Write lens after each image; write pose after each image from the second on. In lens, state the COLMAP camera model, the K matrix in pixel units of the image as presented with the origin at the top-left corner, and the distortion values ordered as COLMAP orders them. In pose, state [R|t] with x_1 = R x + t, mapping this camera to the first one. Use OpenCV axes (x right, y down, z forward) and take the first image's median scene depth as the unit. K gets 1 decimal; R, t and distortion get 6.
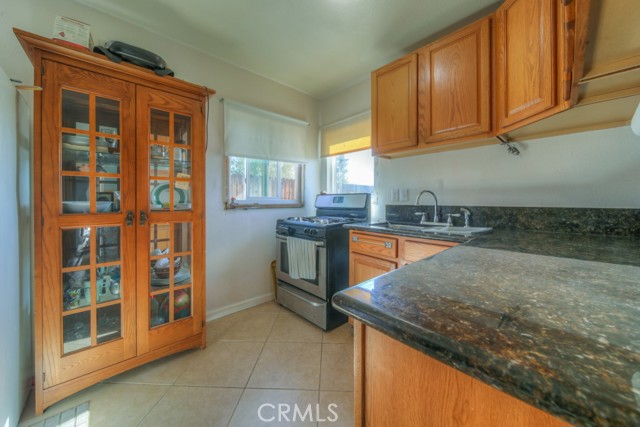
lens RADIAL K [[229.8, 0, 319.5], [0, 229.8, 201.7], [0, 0, 1]] dist [-0.000595, -0.000008]
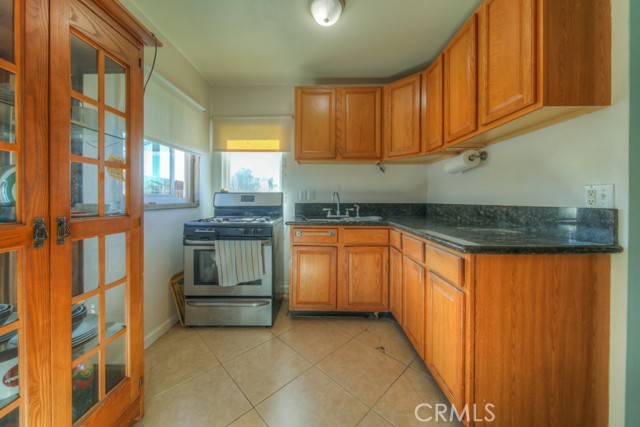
lens RADIAL K [[229.8, 0, 319.5], [0, 229.8, 201.7], [0, 0, 1]] dist [-0.000595, -0.000008]
pose [[0.682242, -0.006039, 0.731101, -0.552716], [0.001321, 0.999974, 0.007027, -0.000521], [-0.731125, -0.003829, 0.682233, 0.138607]]
